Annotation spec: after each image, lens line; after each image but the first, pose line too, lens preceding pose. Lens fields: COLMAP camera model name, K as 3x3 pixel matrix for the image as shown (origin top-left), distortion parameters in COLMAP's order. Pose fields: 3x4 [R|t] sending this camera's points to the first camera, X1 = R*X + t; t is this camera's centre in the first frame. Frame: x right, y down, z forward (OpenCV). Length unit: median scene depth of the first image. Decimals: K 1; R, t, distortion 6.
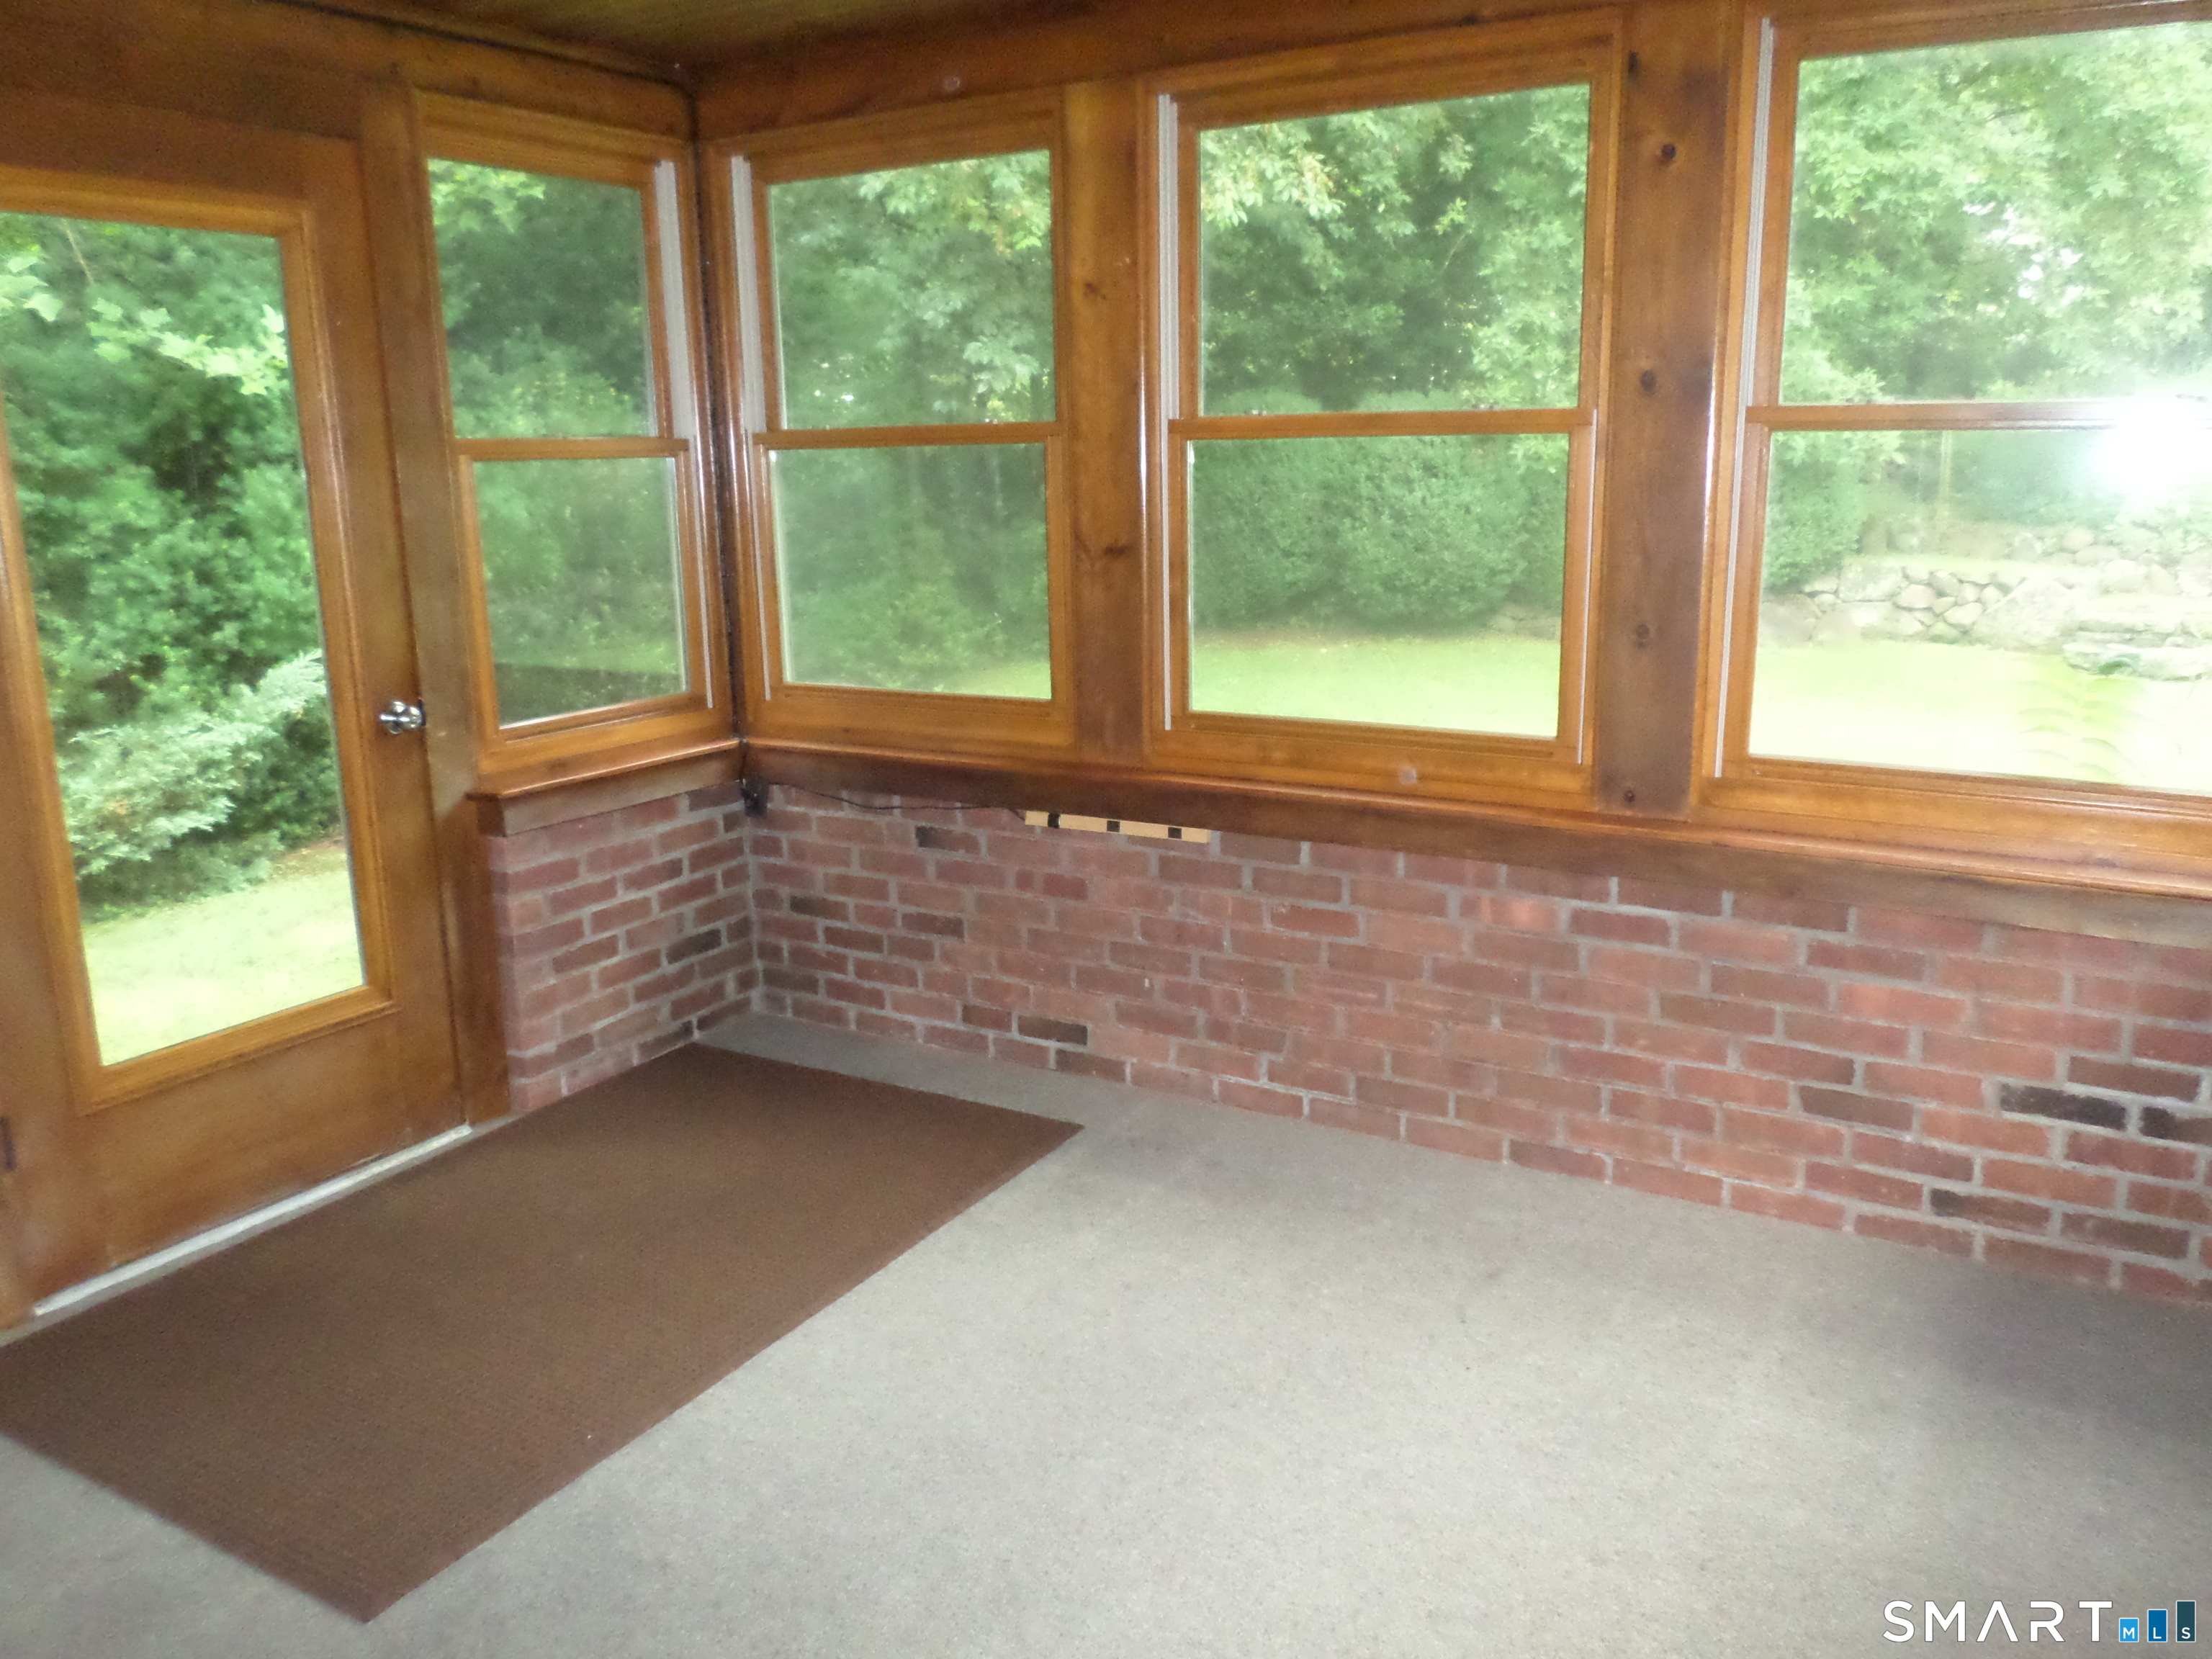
lens RADIAL K [[1684.3, 0, 1129.4], [0, 1684.3, 812.6], [0, 0, 1]] dist [-0.015704, -0.005892]
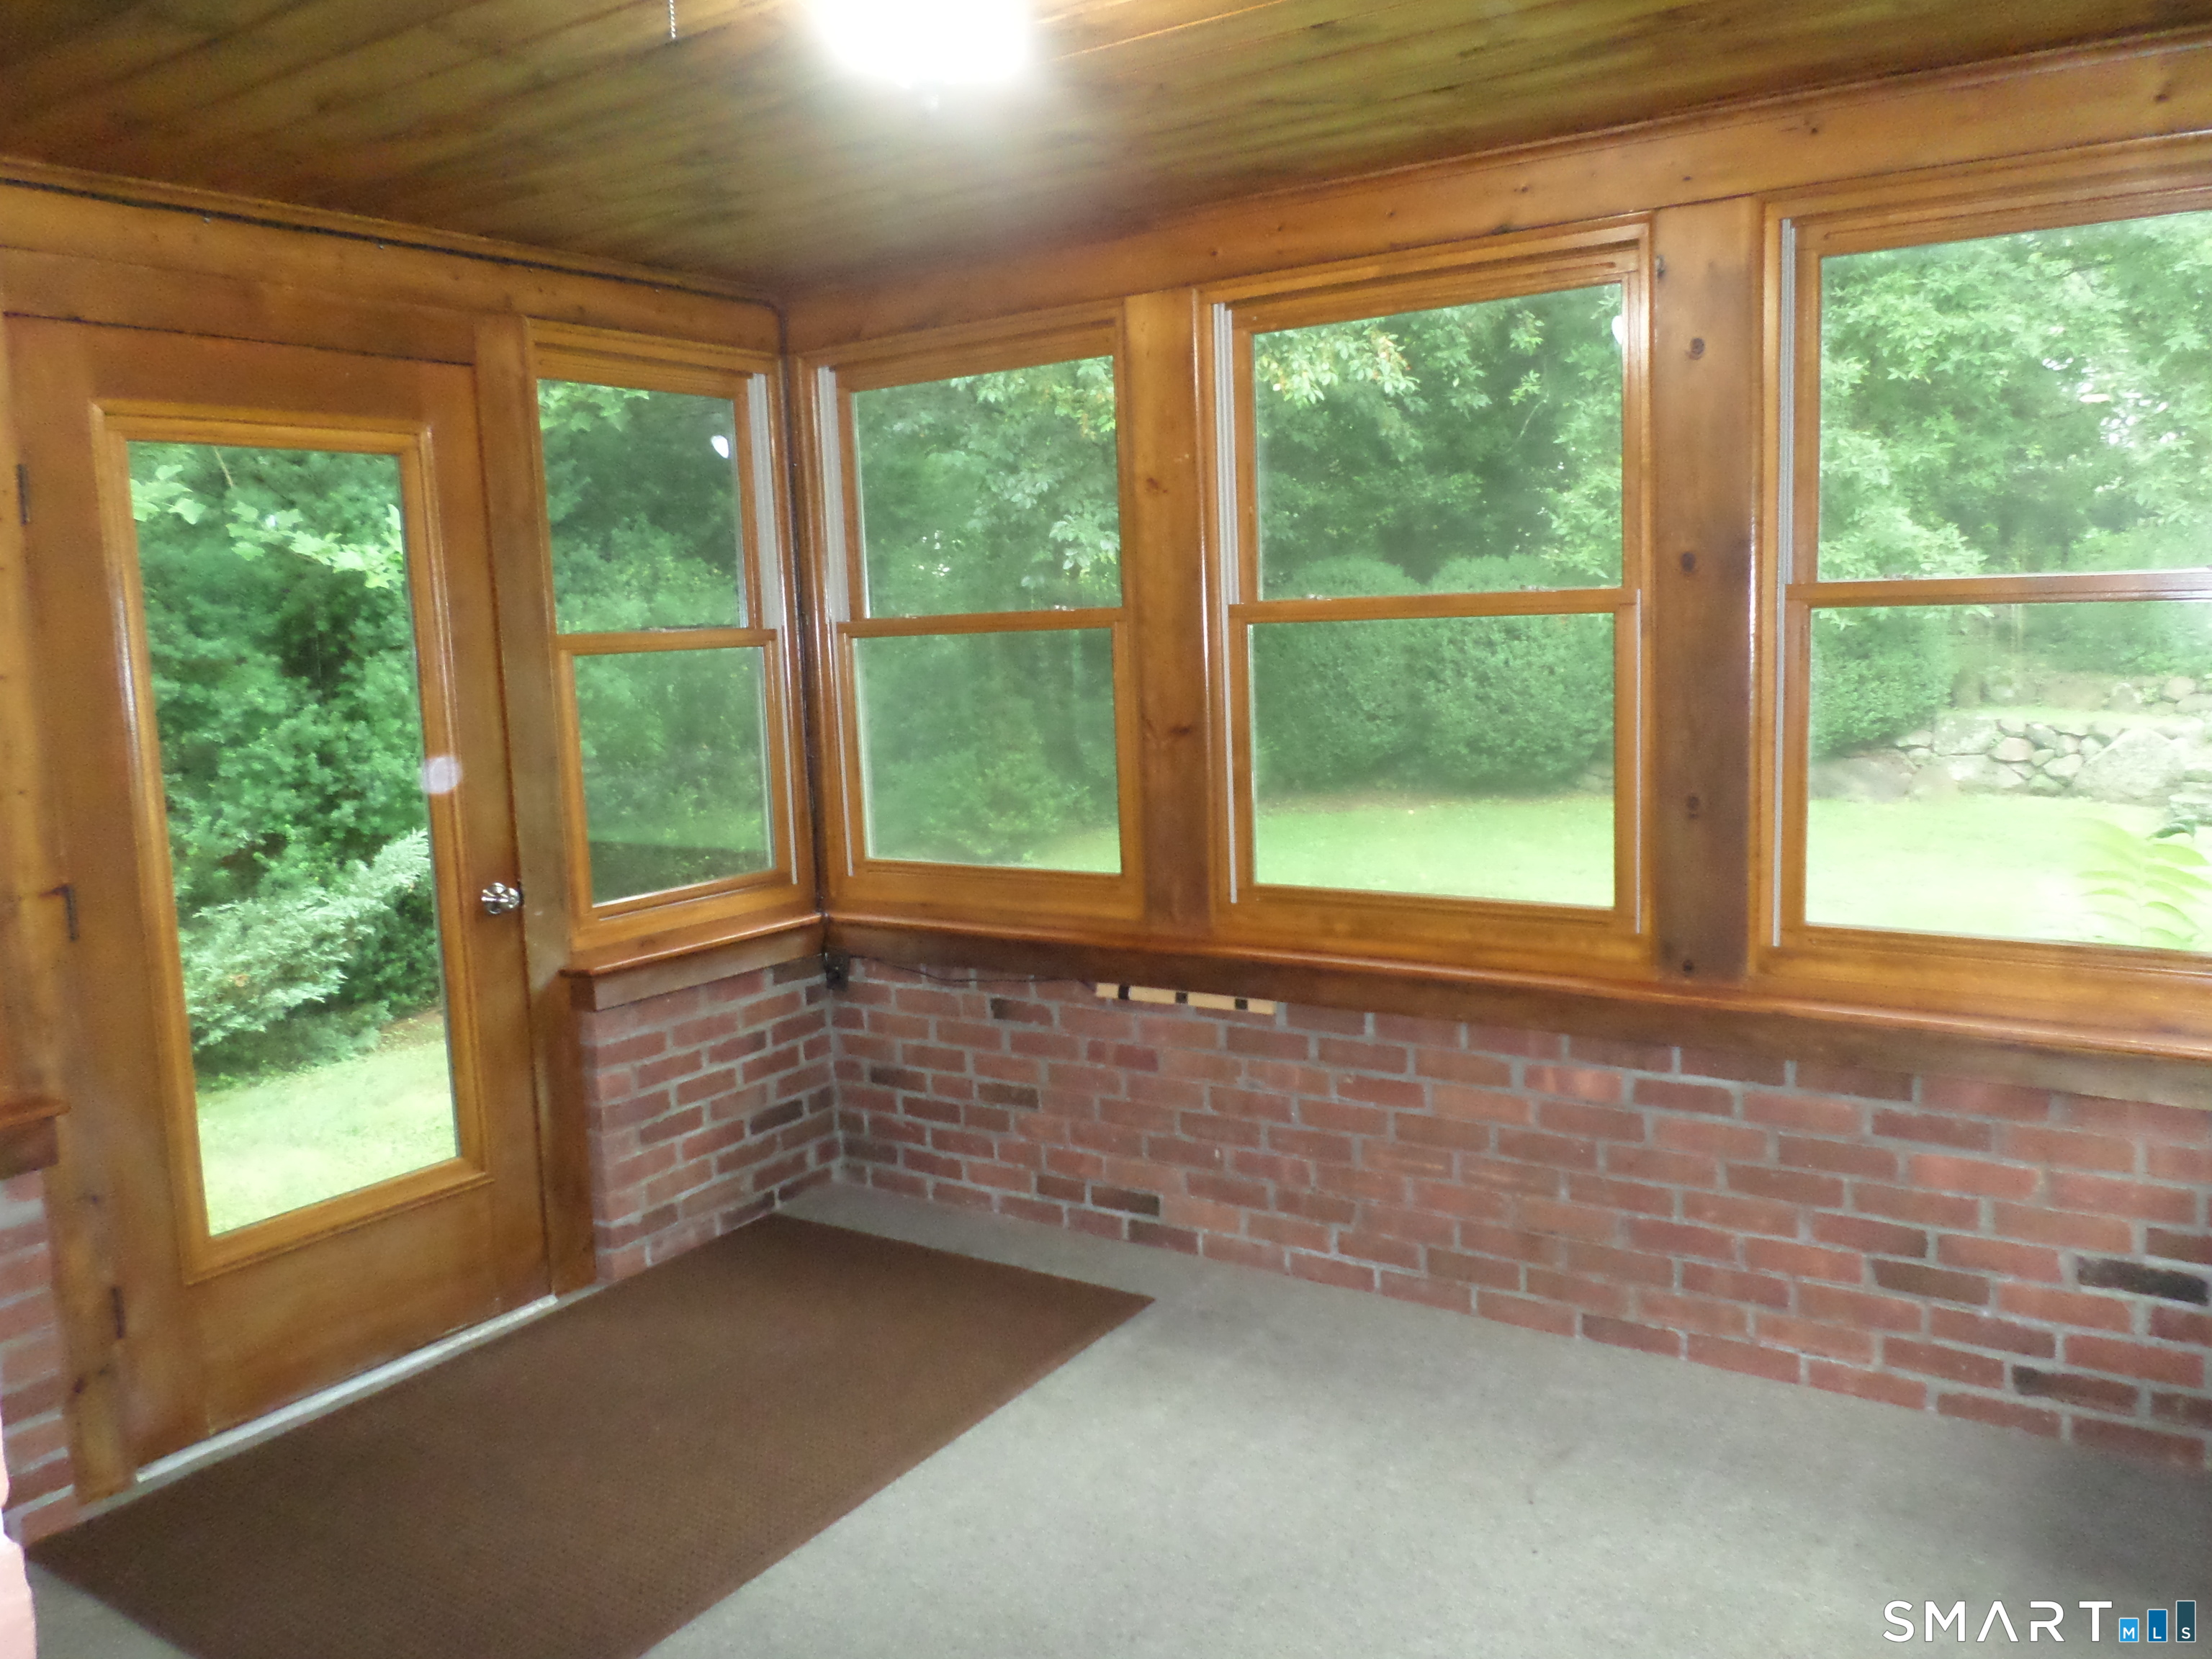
lens RADIAL K [[1684.3, 0, 1128.0], [0, 1684.3, 809.8], [0, 0, 1]] dist [-0.015704, -0.005892]
pose [[0.998313, -0.013527, -0.056461, 0.009374], [0.007982, 0.995223, -0.097303, -0.003442], [0.057507, 0.096688, 0.993652, -0.013752]]
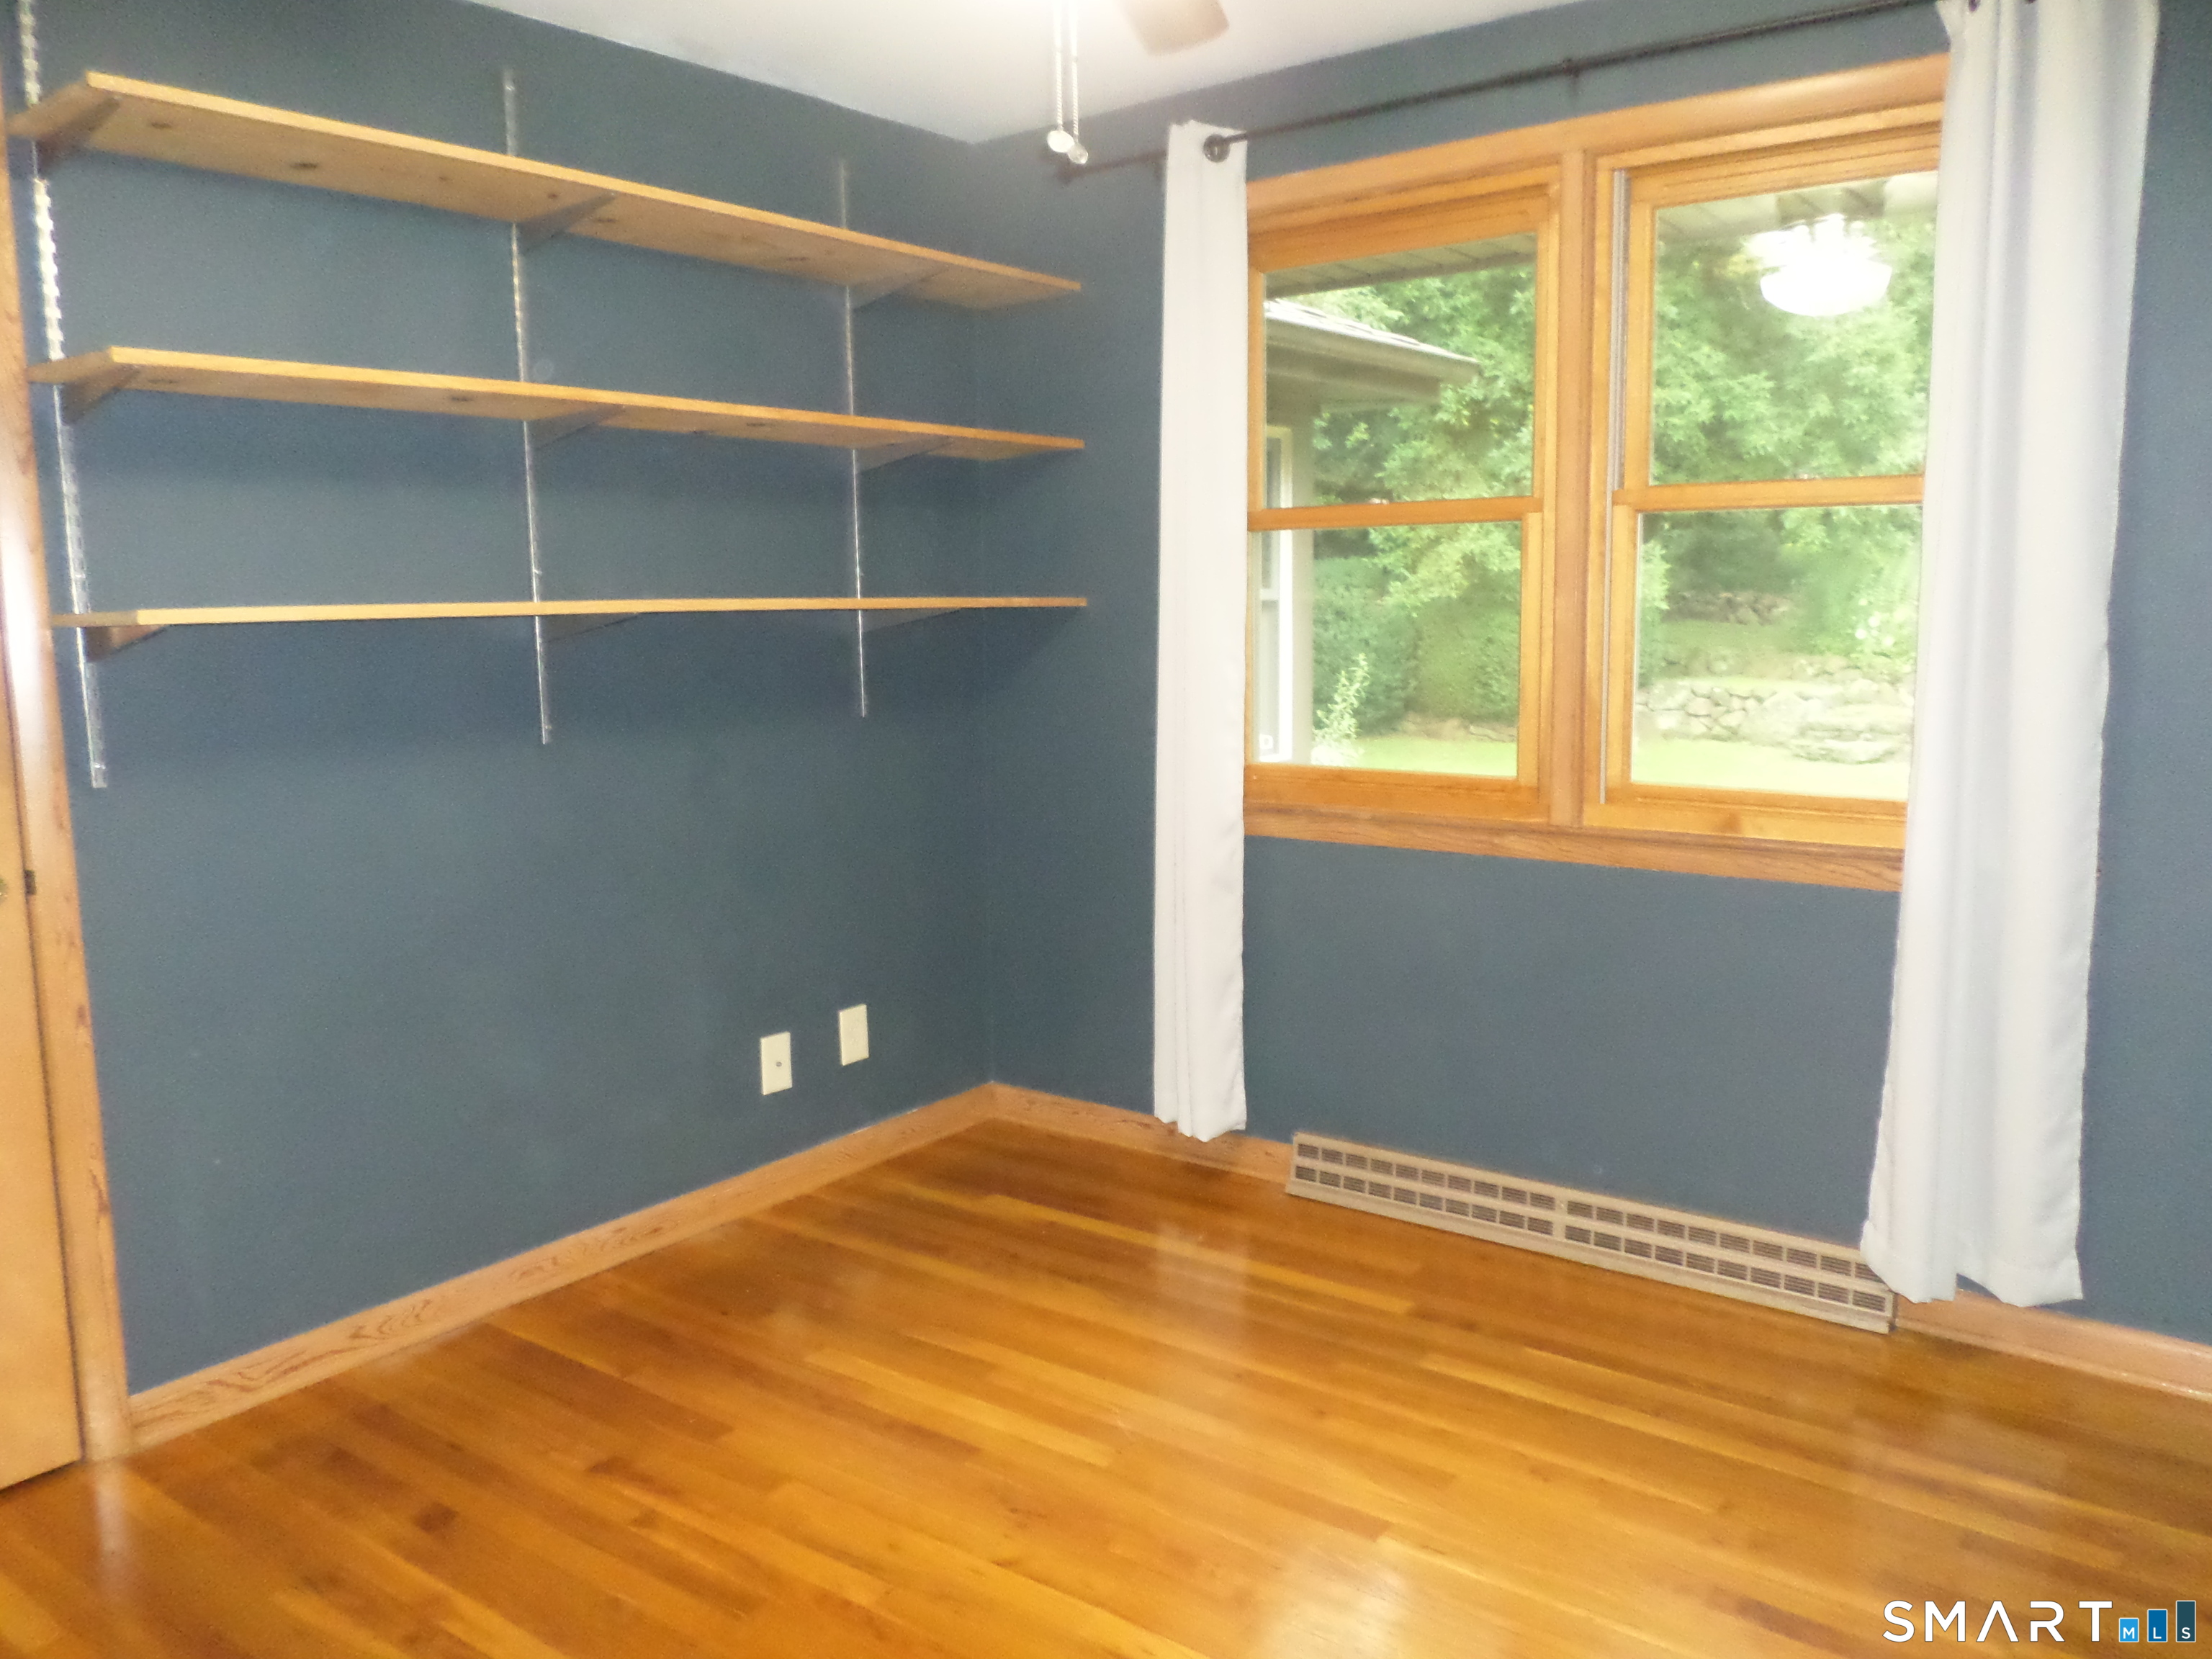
lens RADIAL K [[1684.3, 0, 1095.9], [0, 1684.3, 799.2], [0, 0, 1]] dist [-0.015704, -0.005892]
pose [[0.990831, 0.012058, -0.134570, 0.373282], [-0.024425, 0.995585, -0.090631, 0.172460], [0.132883, 0.093087, 0.986751, -0.841660]]
